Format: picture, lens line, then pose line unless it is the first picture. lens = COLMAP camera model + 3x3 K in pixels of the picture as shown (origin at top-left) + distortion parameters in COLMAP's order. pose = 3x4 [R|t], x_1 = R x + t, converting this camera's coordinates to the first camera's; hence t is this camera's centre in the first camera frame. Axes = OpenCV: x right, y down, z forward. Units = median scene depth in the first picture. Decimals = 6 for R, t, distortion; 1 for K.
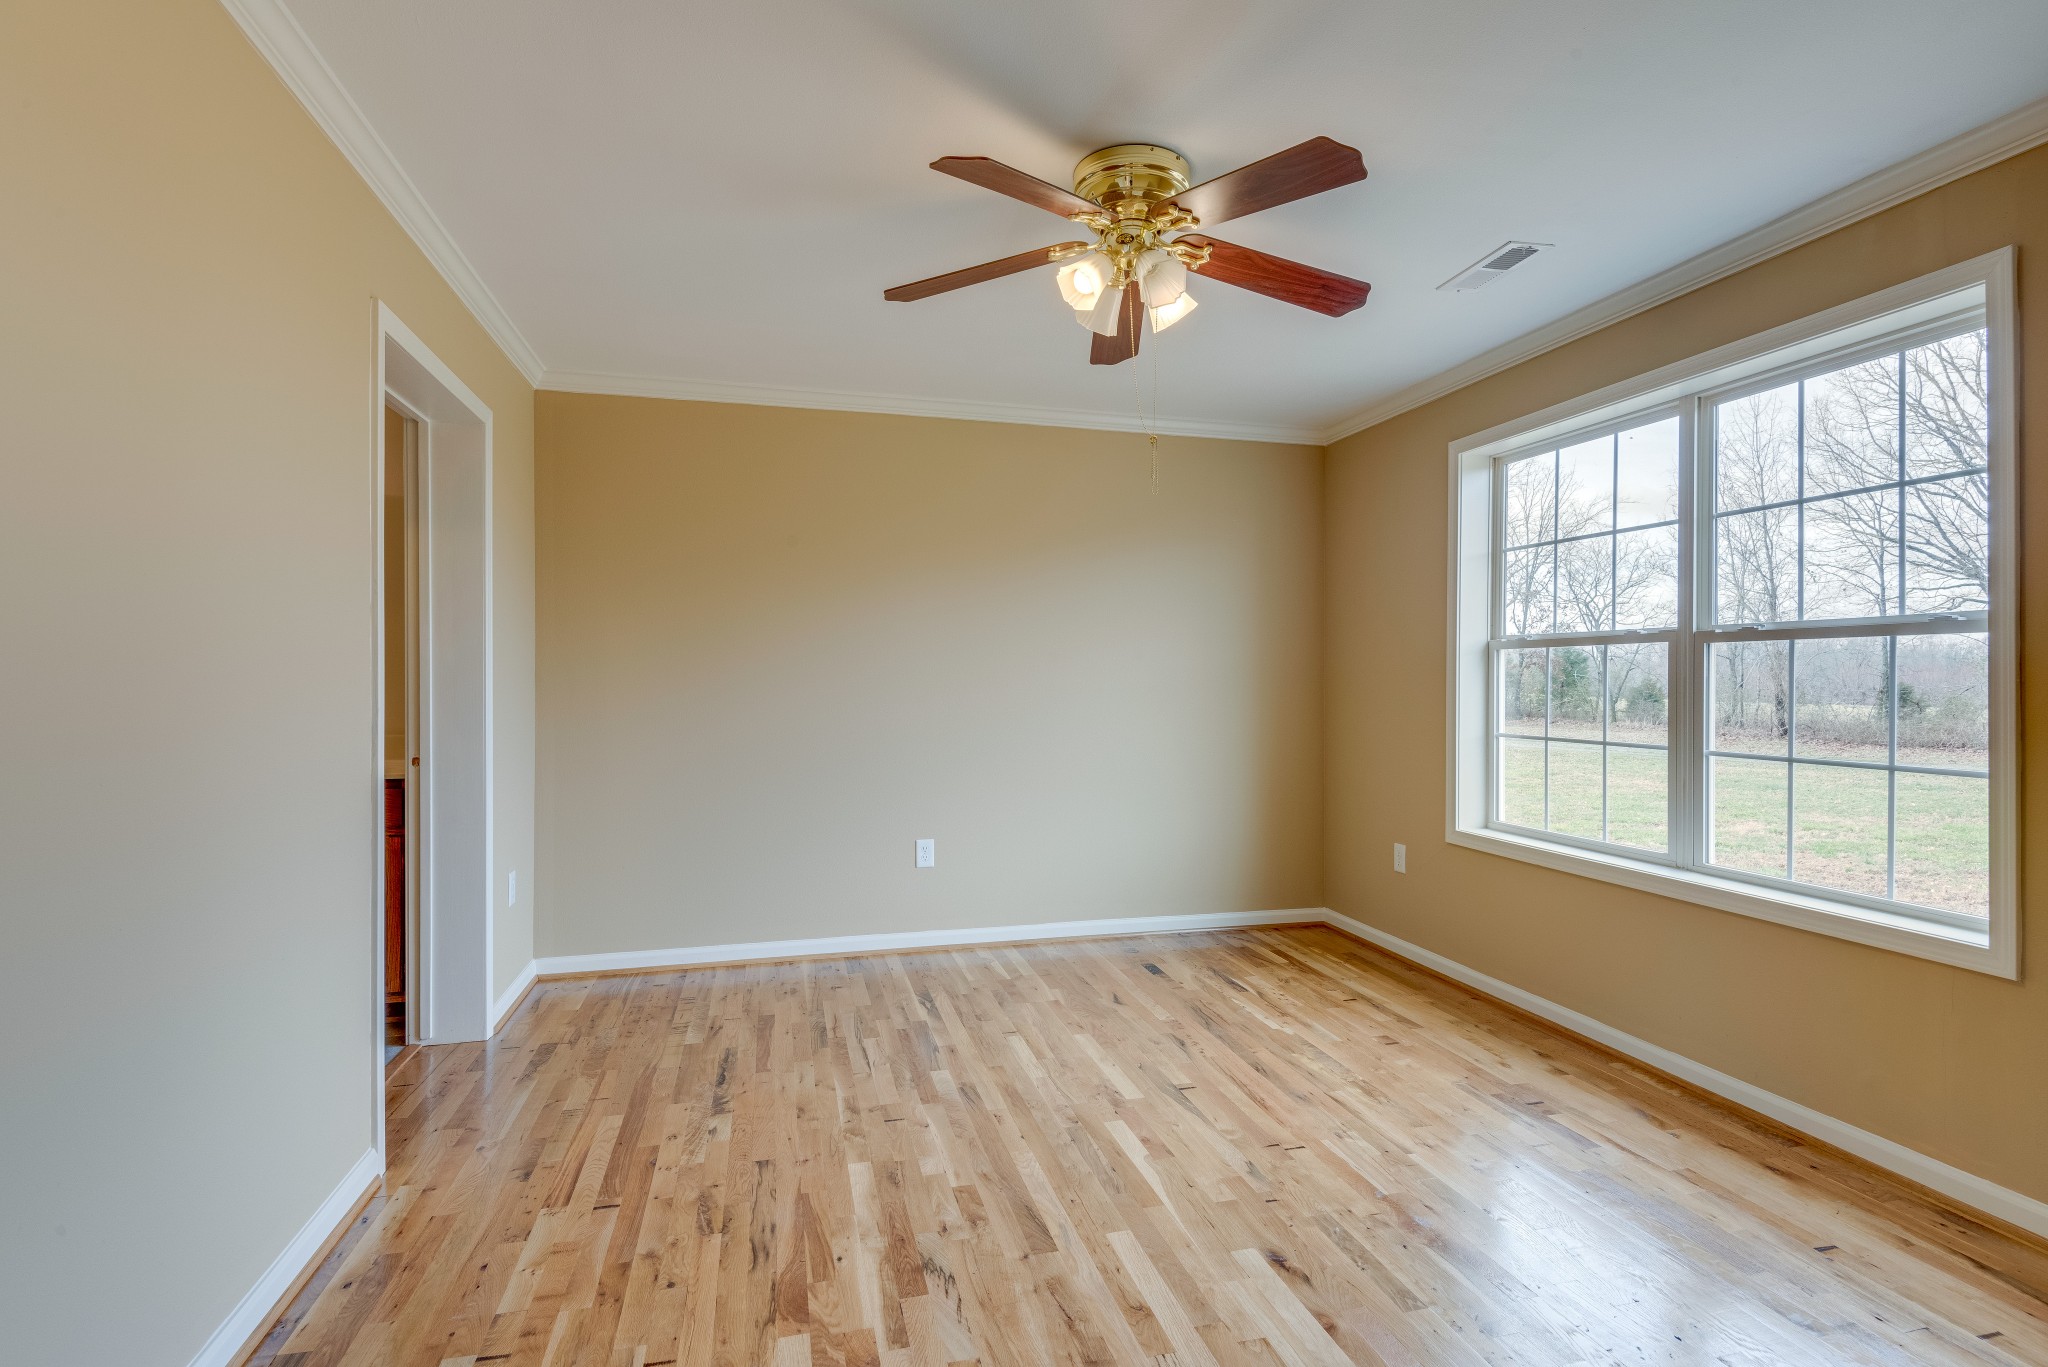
lens RADIAL K [[981.1, 0, 1038.2], [0, 981.1, 682.8], [0, 0, 1]] dist [0.008611, -0.003824]
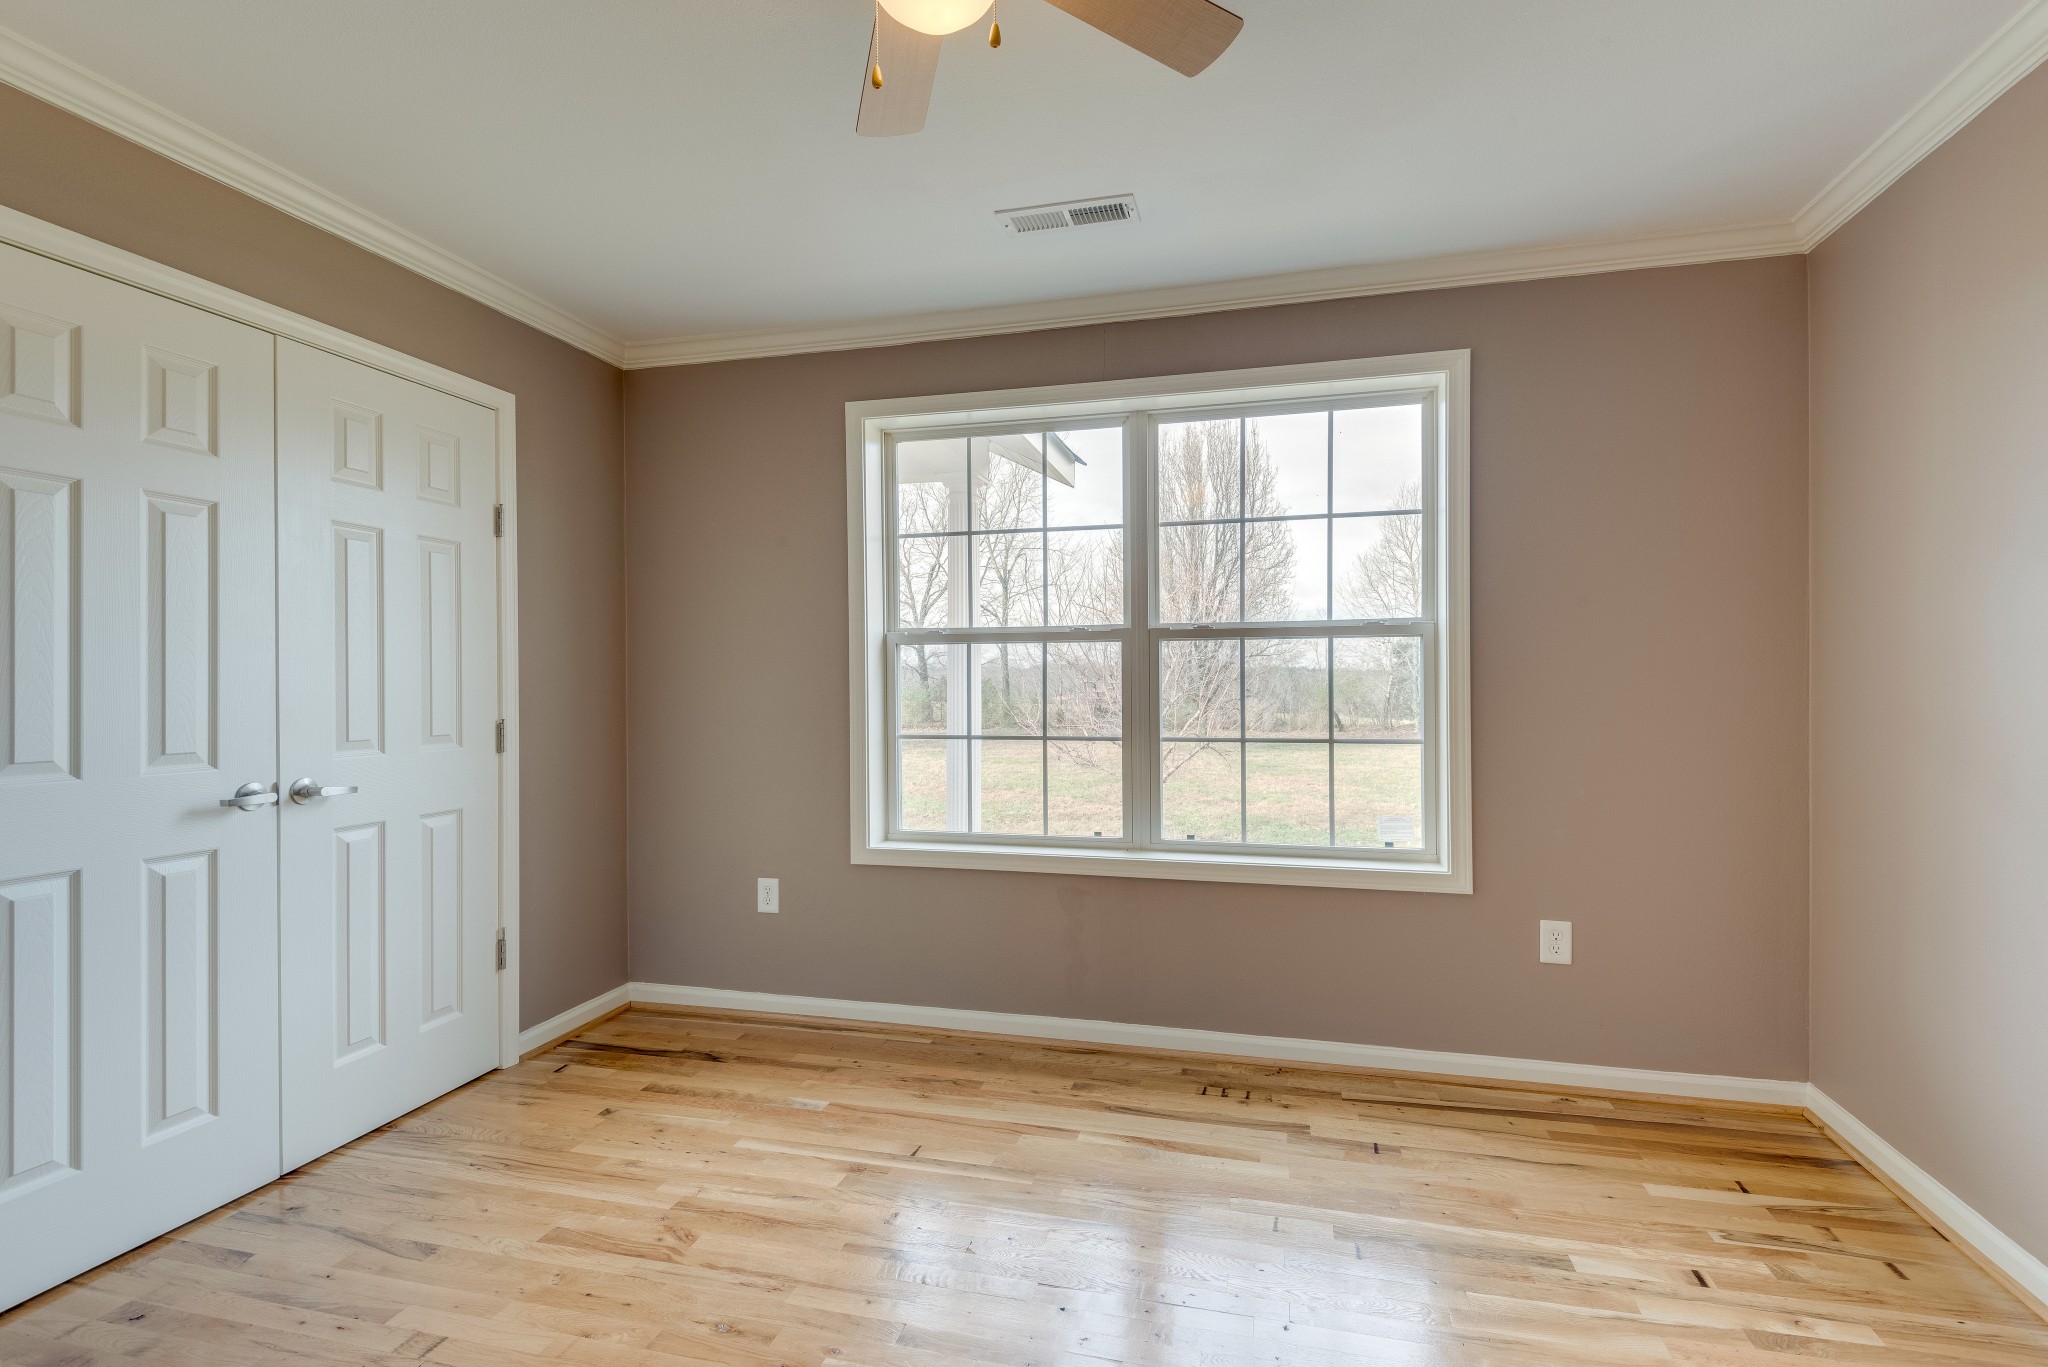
lens RADIAL K [[981.1, 0, 1032.8], [0, 981.1, 686.1], [0, 0, 1]] dist [0.008611, -0.003824]
pose [[0.502242, -0.009834, 0.864671, -0.319552], [0.012905, 0.999909, 0.003876, 0.004487], [-0.864631, 0.009212, 0.502323, 0.549275]]
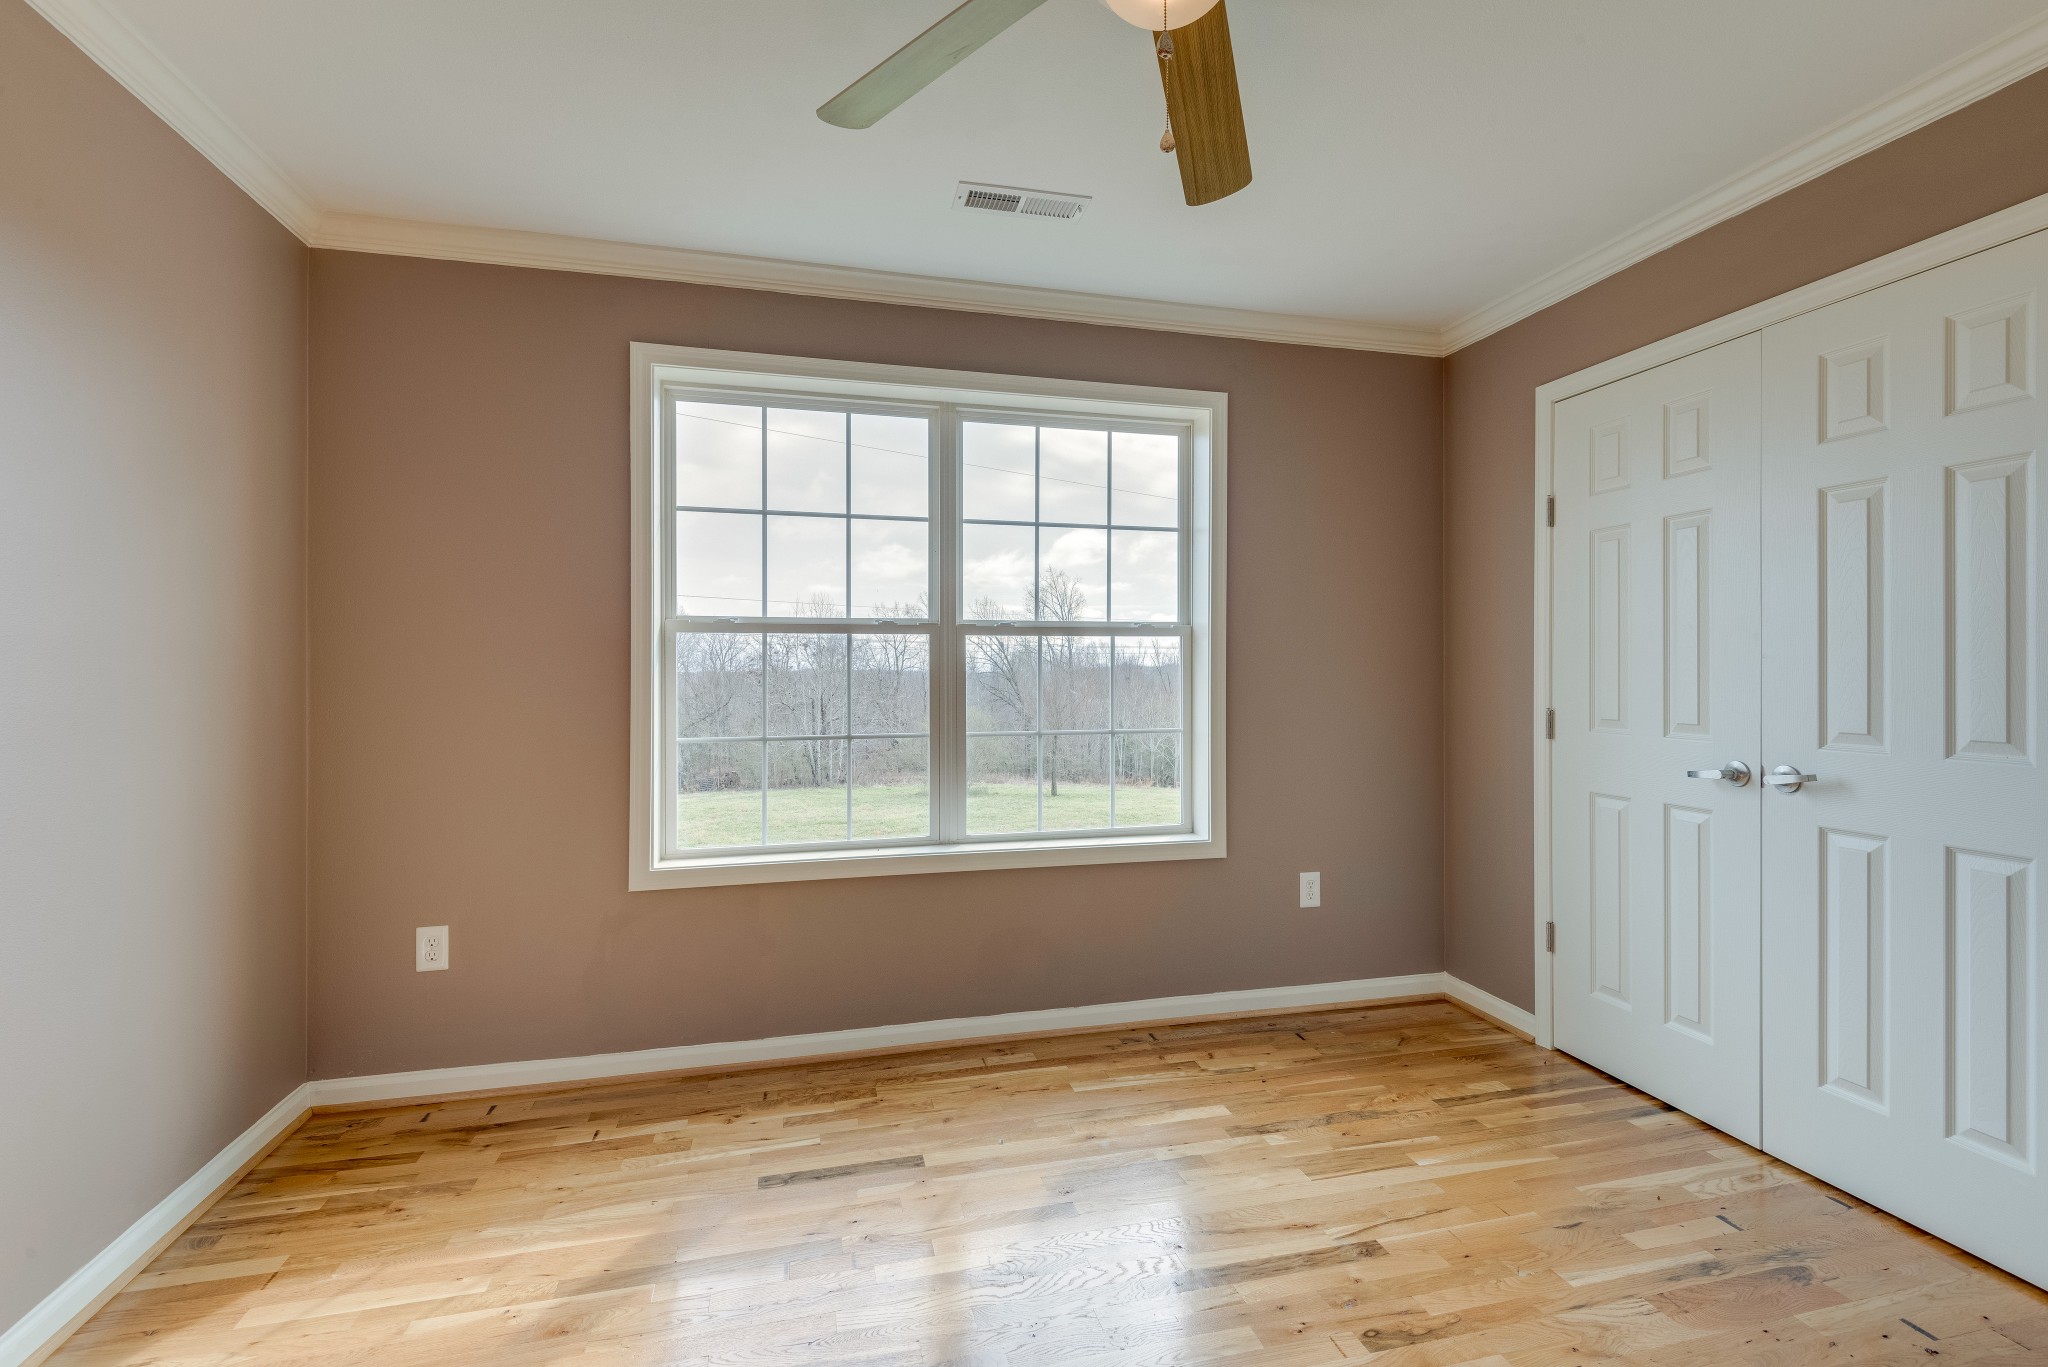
lens RADIAL K [[981.1, 0, 1056.7], [0, 981.1, 682.4], [0, 0, 1]] dist [0.008611, -0.003824]
pose [[-0.000723, -0.010632, 0.999943, -0.402049], [0.010633, 0.999887, 0.010639, 0.001644], [-0.999943, 0.010640, -0.000610, 0.861448]]
